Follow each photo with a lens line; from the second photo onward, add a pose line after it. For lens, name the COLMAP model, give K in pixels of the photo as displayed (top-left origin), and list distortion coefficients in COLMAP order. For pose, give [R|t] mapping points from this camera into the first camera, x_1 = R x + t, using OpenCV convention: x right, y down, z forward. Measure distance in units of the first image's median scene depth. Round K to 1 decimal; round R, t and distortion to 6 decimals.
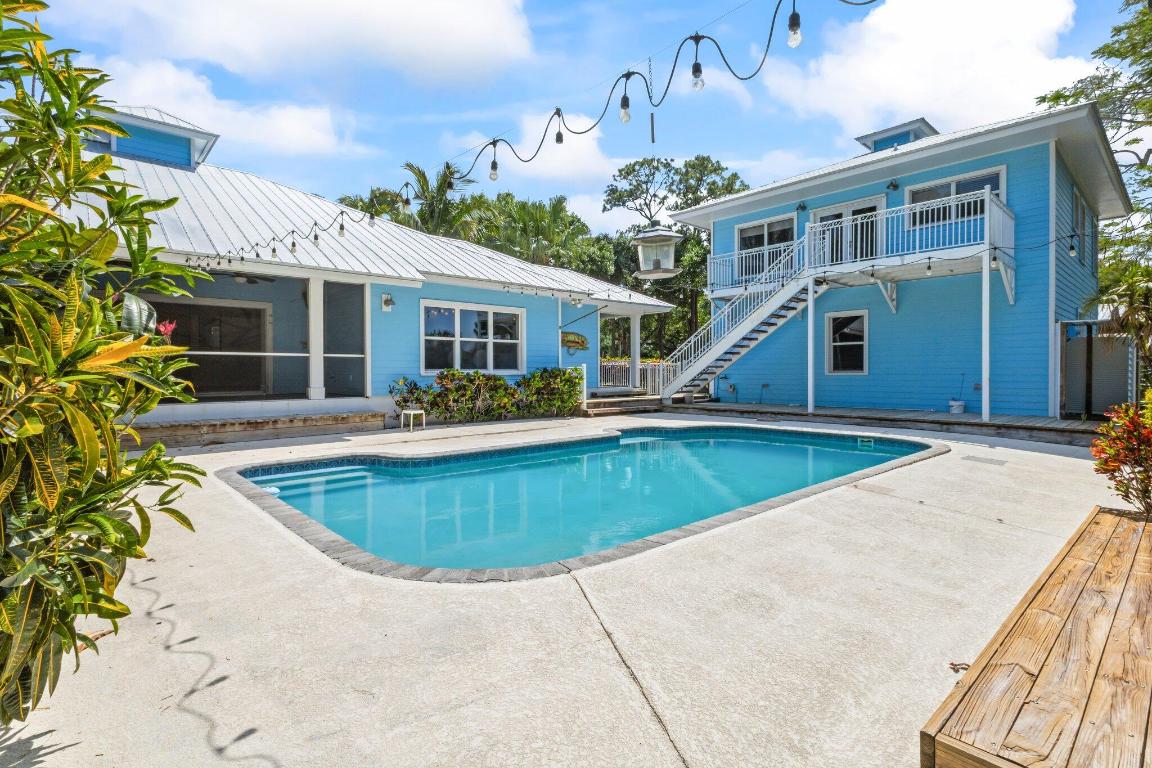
lens RADIAL K [[542.7, 0, 577.5], [0, 542.7, 380.2], [0, 0, 1]] dist [-0.001228, -0.000592]
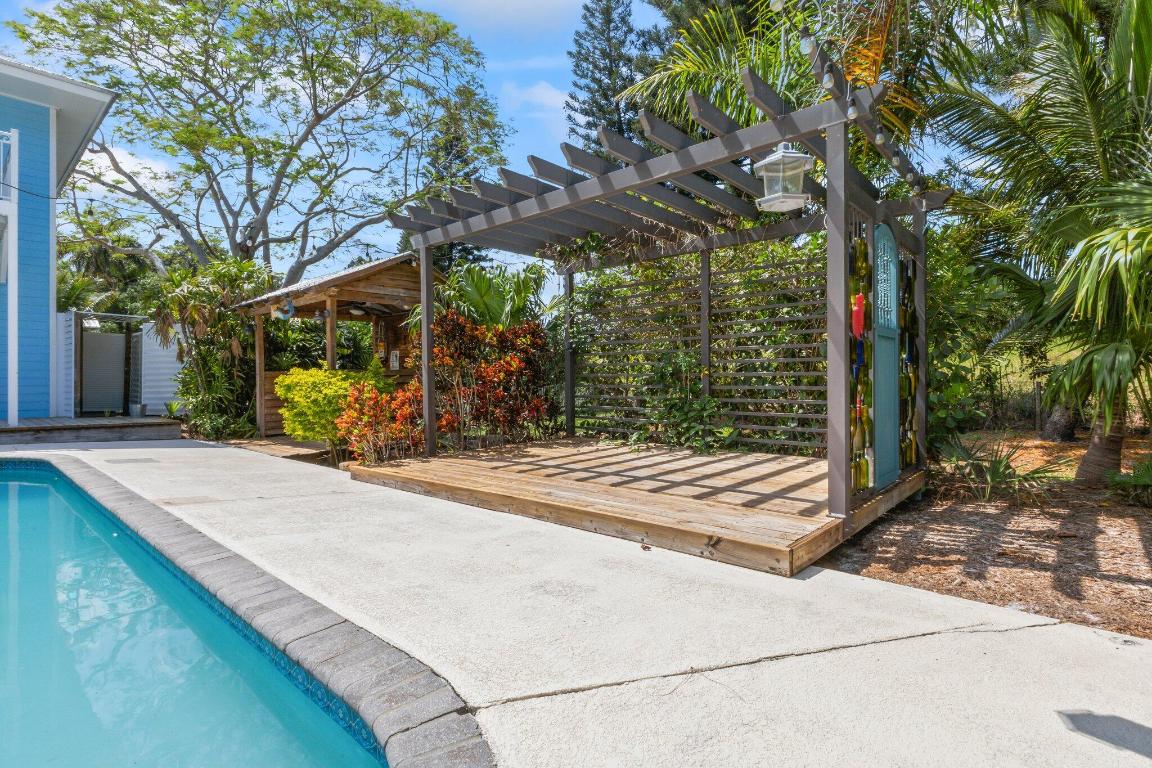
lens RADIAL K [[542.7, 0, 578.1], [0, 542.7, 377.9], [0, 0, 1]] dist [-0.001228, -0.000592]
pose [[-0.085355, -0.002730, 0.996347, -0.450716], [0.015805, 0.999867, 0.004094, 0.049650], [-0.996225, 0.016097, -0.085300, 0.837018]]
